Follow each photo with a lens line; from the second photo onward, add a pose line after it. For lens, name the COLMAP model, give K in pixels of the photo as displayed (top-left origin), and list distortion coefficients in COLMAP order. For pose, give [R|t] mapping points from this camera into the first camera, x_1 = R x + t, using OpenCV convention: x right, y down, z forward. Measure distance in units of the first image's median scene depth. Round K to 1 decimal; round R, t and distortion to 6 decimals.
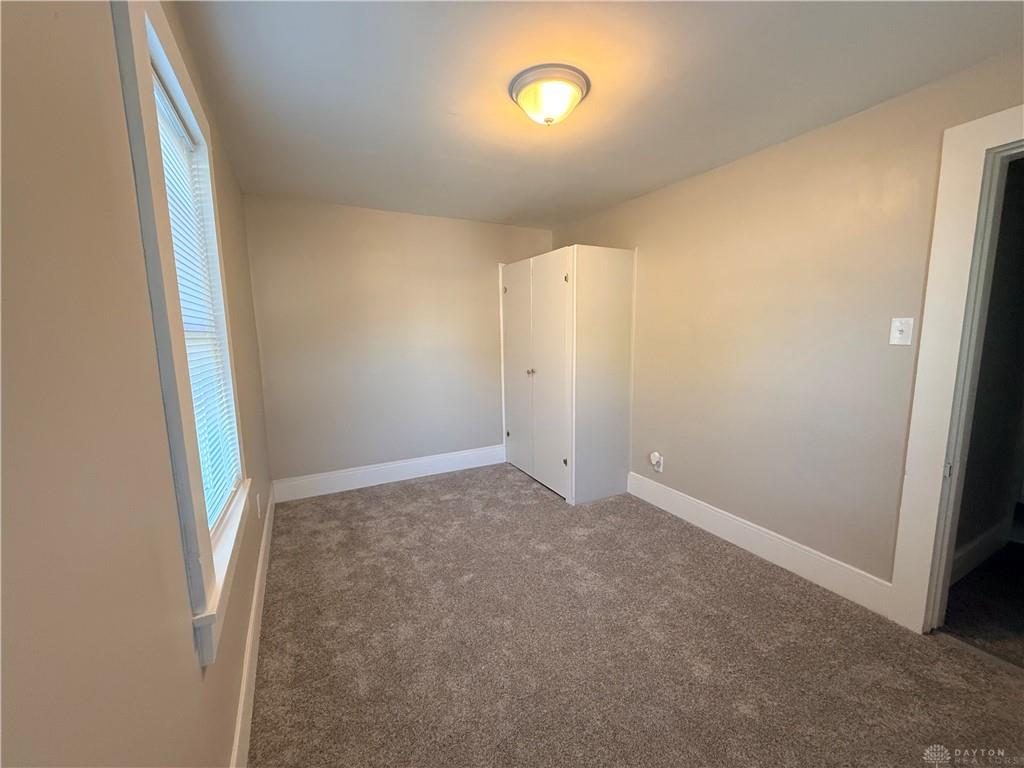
lens RADIAL K [[406.7, 0, 505.0], [0, 406.7, 386.9], [0, 0, 1]] dist [0.001549, 0.000204]
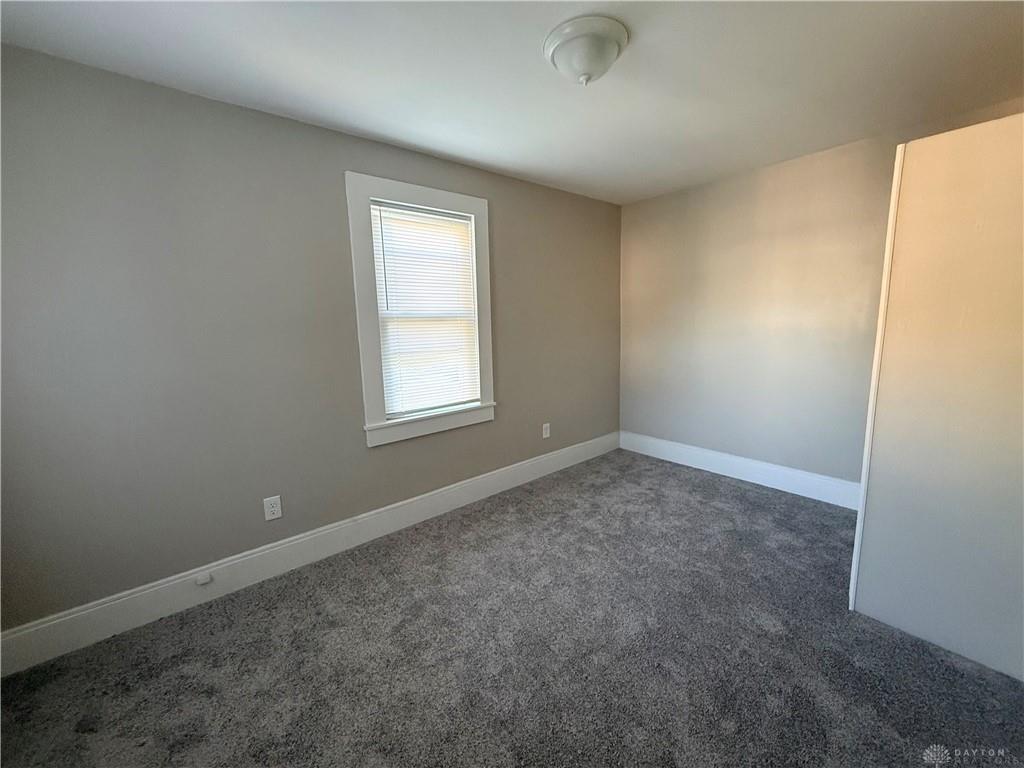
lens RADIAL K [[406.7, 0, 510.5], [0, 406.7, 386.1], [0, 0, 1]] dist [0.001549, 0.000204]
pose [[0.219312, 0.164821, -0.961632, 0.590801], [-0.113442, 0.983250, 0.142655, -0.049334], [0.969037, 0.077804, 0.234336, 0.387989]]
